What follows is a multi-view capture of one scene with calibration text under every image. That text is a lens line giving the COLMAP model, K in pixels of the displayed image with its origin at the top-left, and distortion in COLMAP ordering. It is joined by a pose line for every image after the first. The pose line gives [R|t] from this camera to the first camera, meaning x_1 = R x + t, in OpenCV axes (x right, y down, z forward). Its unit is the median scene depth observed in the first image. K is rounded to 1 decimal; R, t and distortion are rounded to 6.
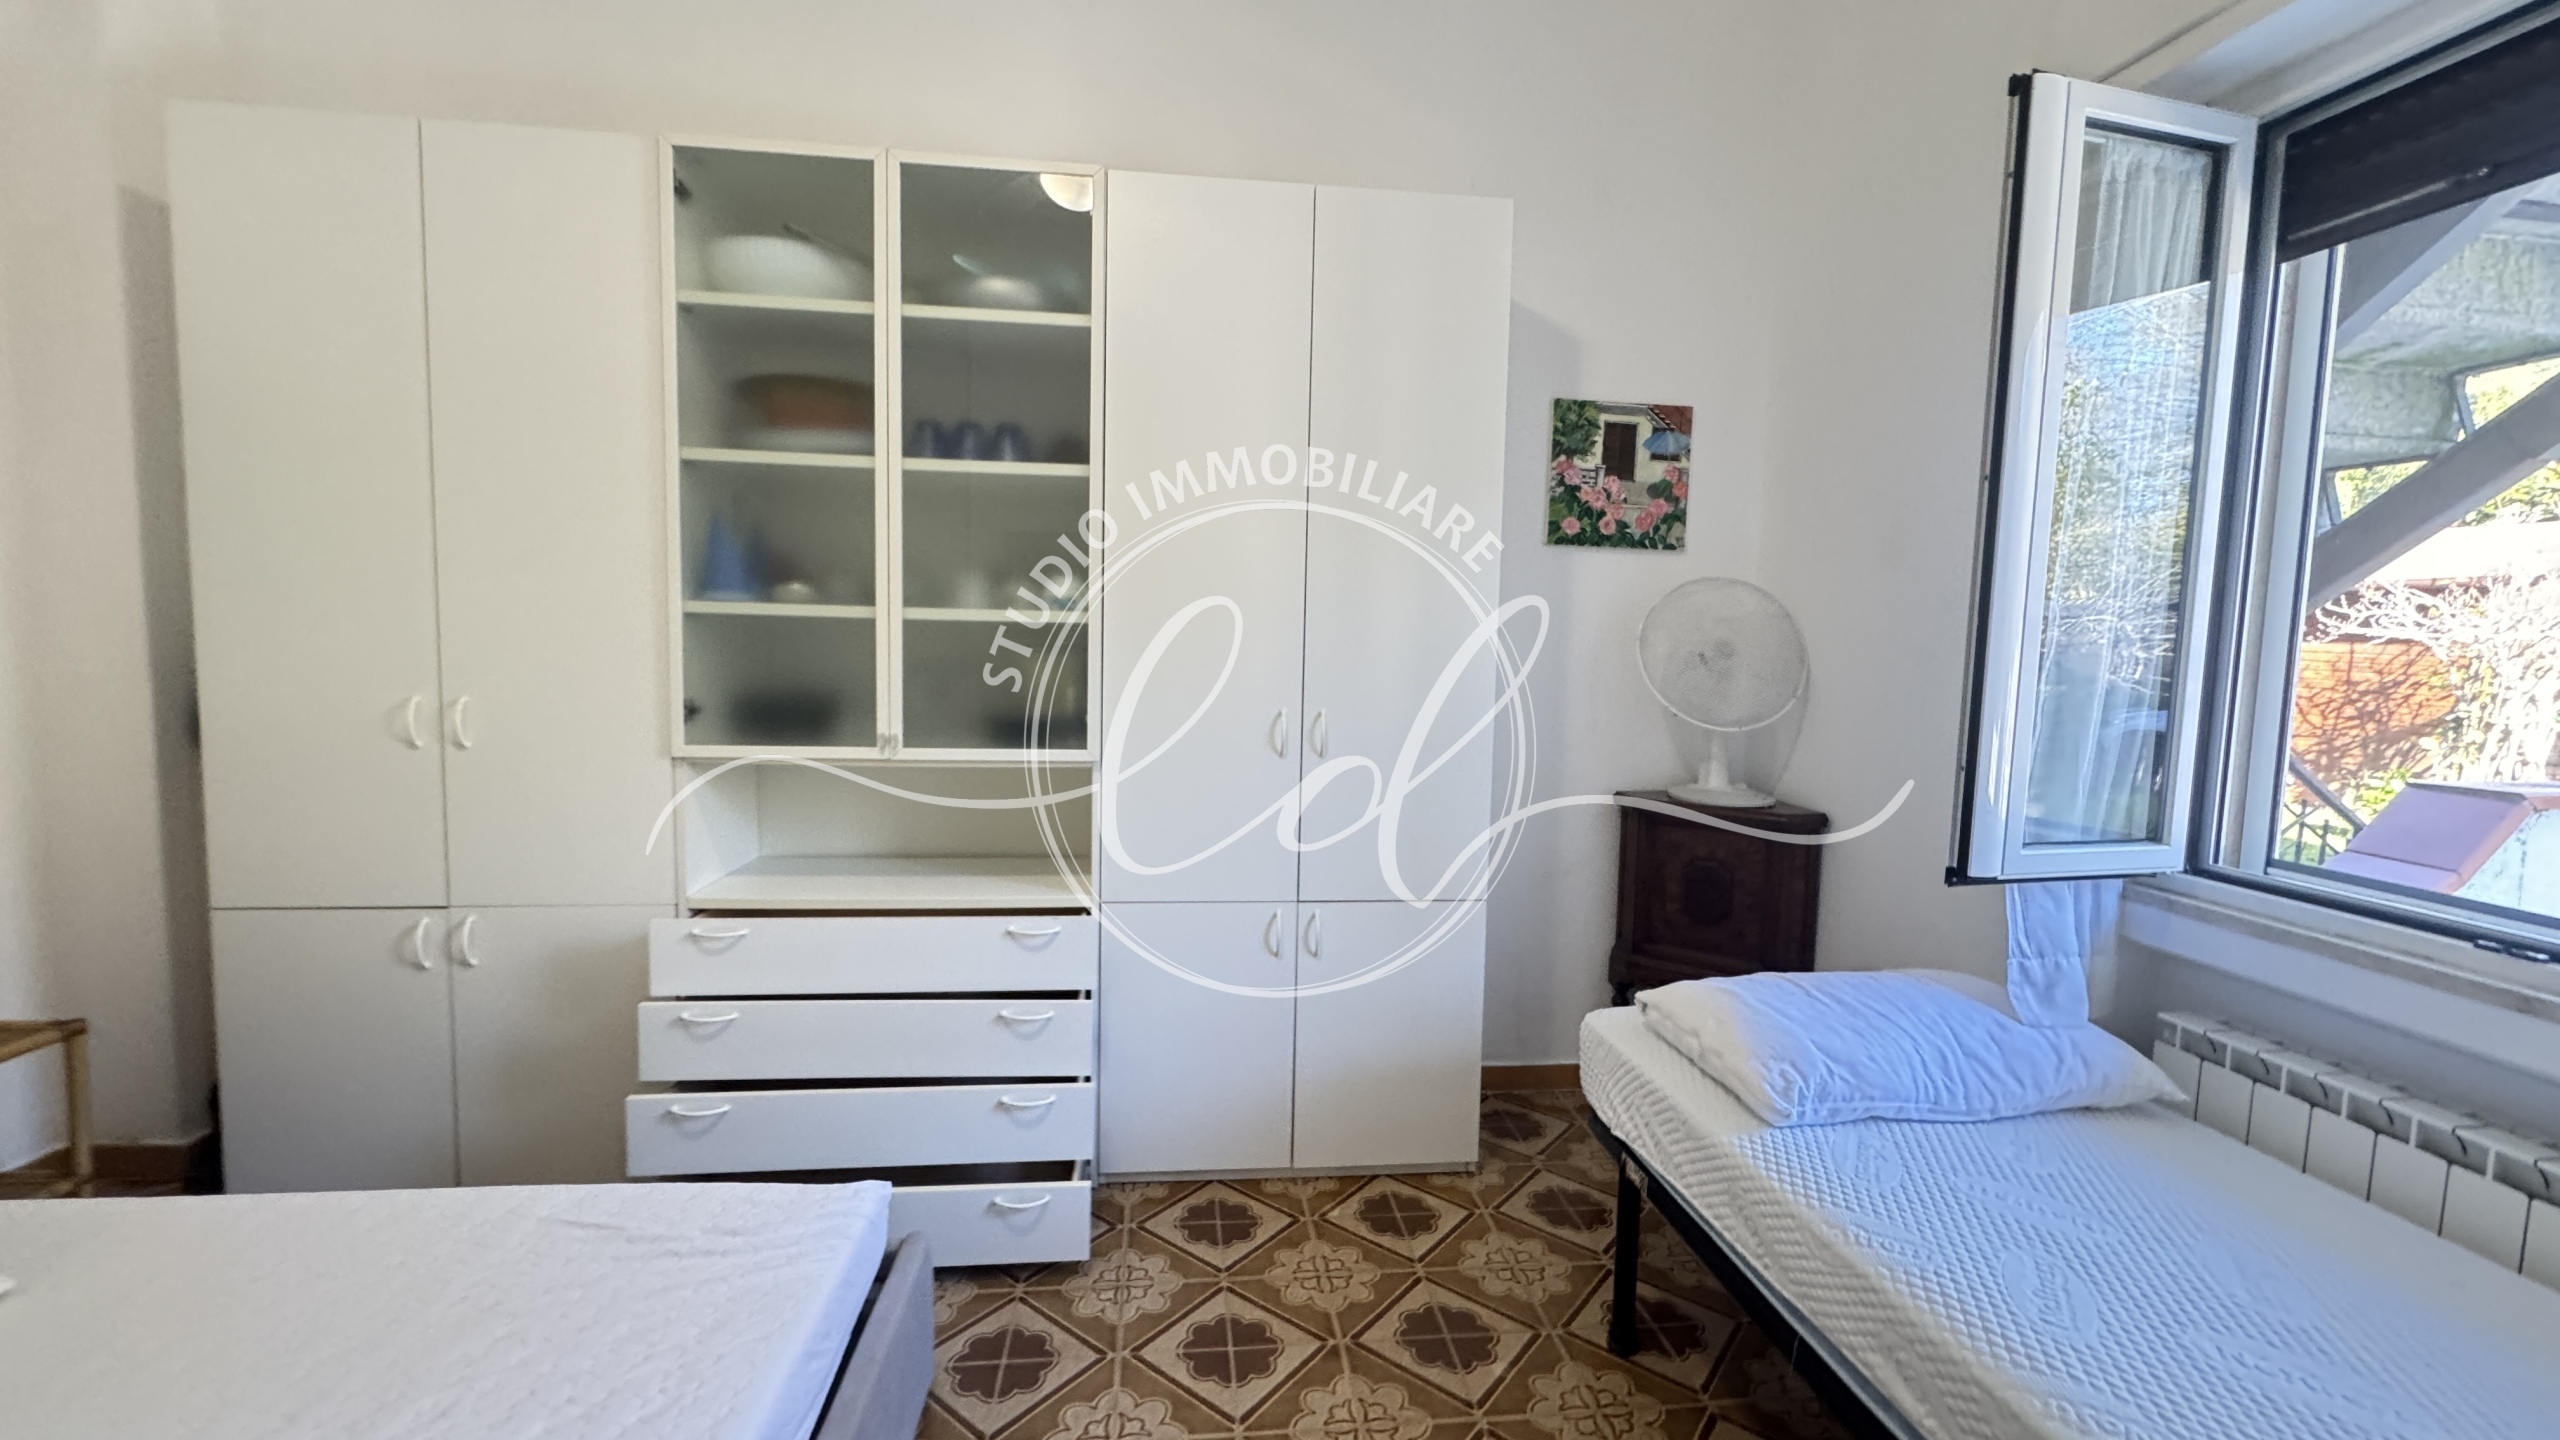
lens RADIAL K [[1024.5, 0, 1280.8], [0, 1024.5, 717.0], [0, 0, 1]] dist [-0.005531, 0.001055]
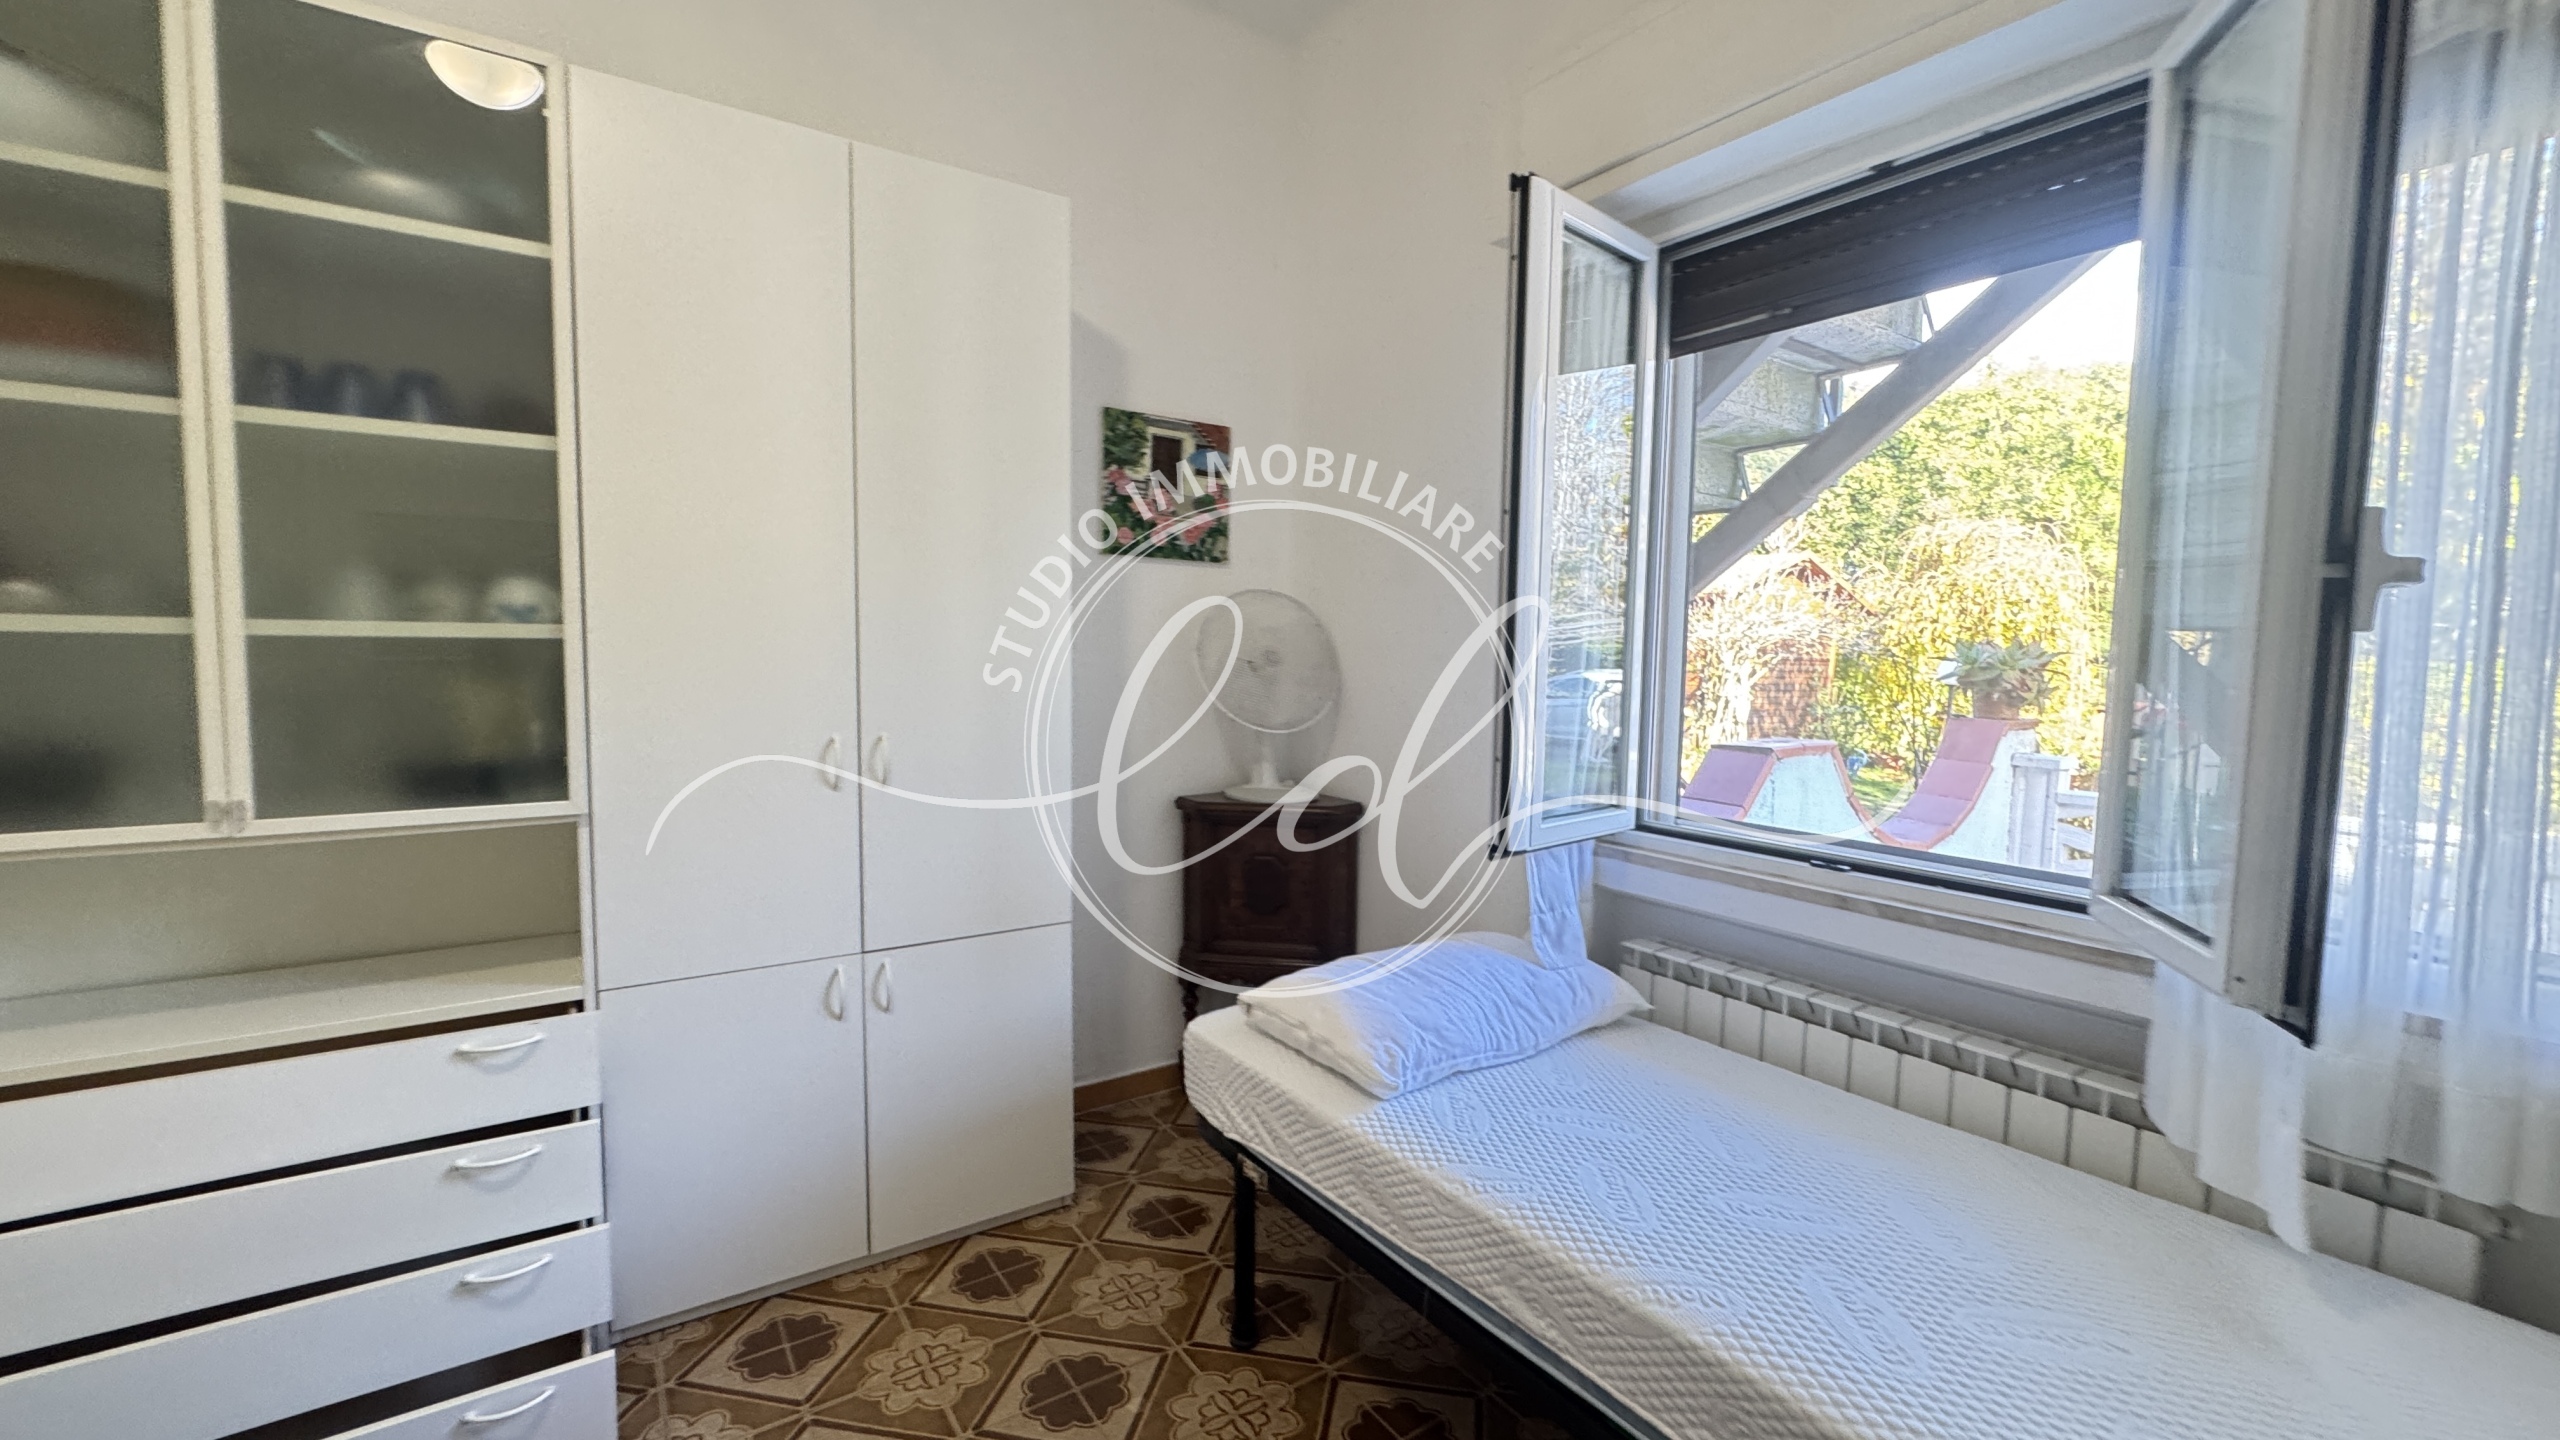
lens RADIAL K [[1024.5, 0, 1280.8], [0, 1024.5, 717.0], [0, 0, 1]] dist [-0.005531, 0.001055]
pose [[0.884161, -0.044125, 0.465094, -0.072565], [0.045500, 0.998930, 0.008274, -0.014242], [-0.464962, 0.013846, 0.885223, 0.057759]]
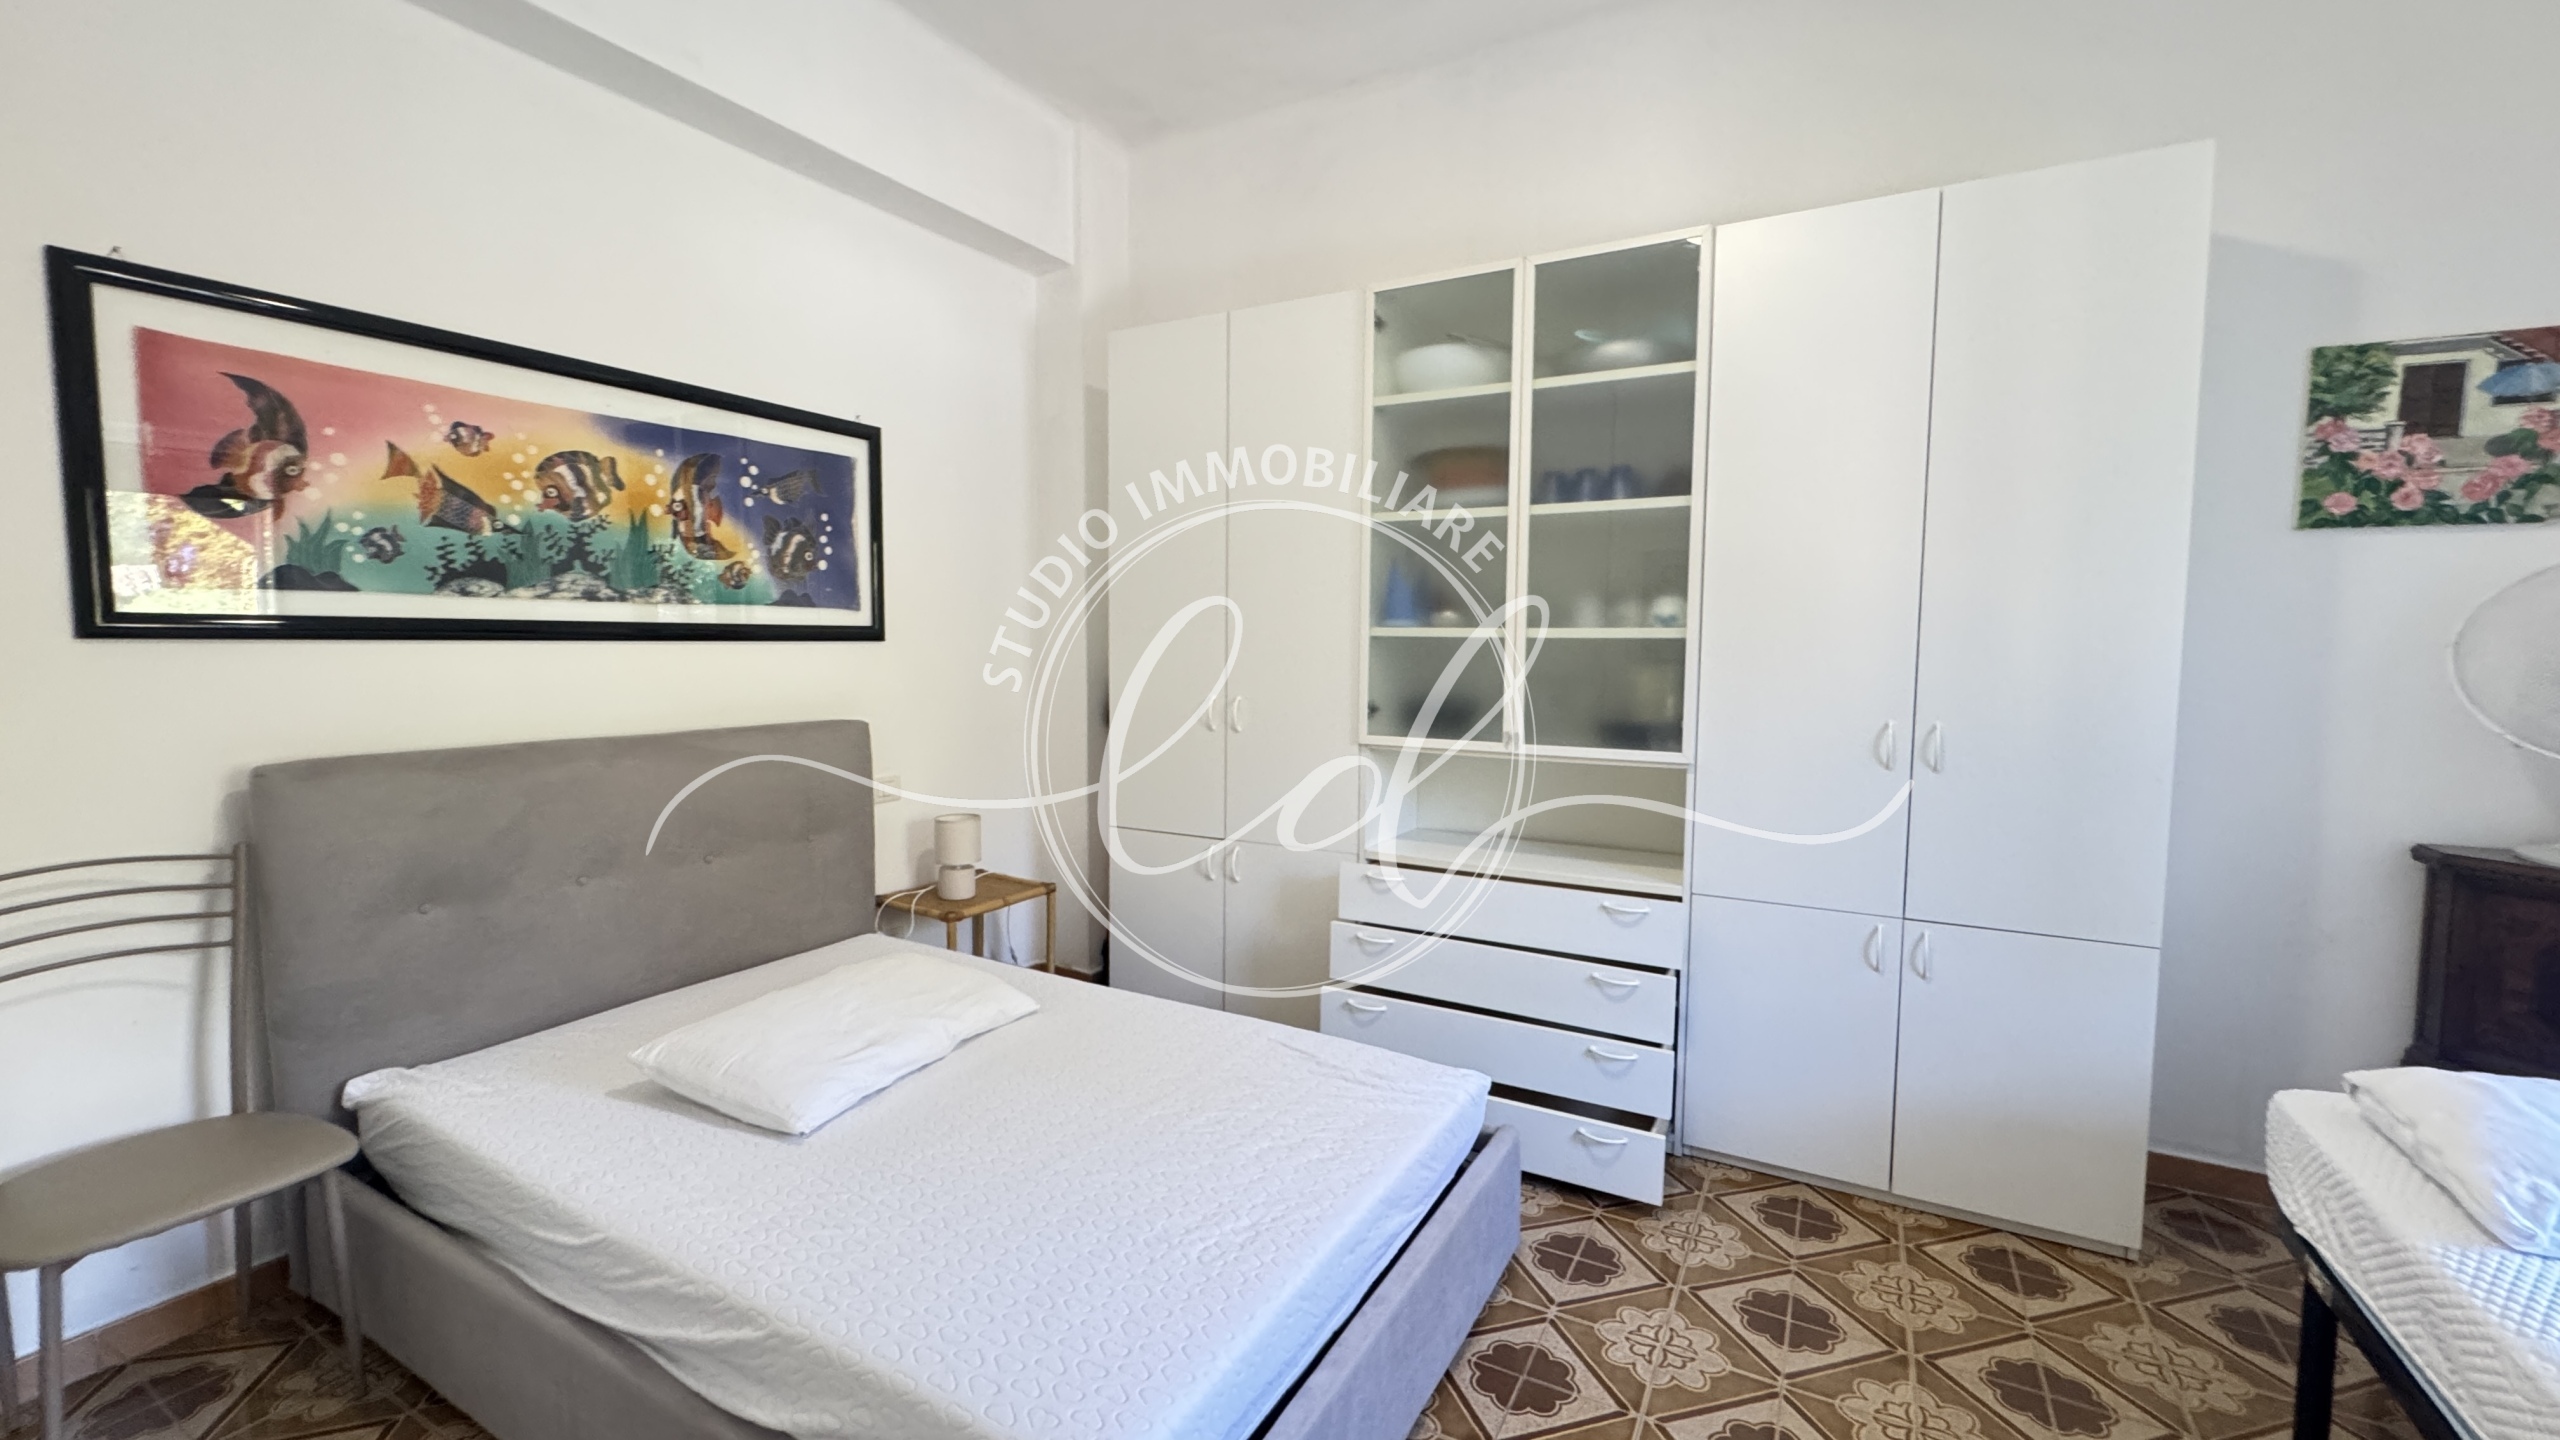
lens RADIAL K [[1028.7, 0, 1284.4], [0, 1028.7, 717.0], [0, 0, 1]] dist [0.000376, 0.000227]
pose [[0.812756, 0.024728, -0.582079, 0.113167], [-0.034517, 0.999388, -0.005740, 0.015323], [0.581581, 0.024757, 0.813112, -0.160635]]
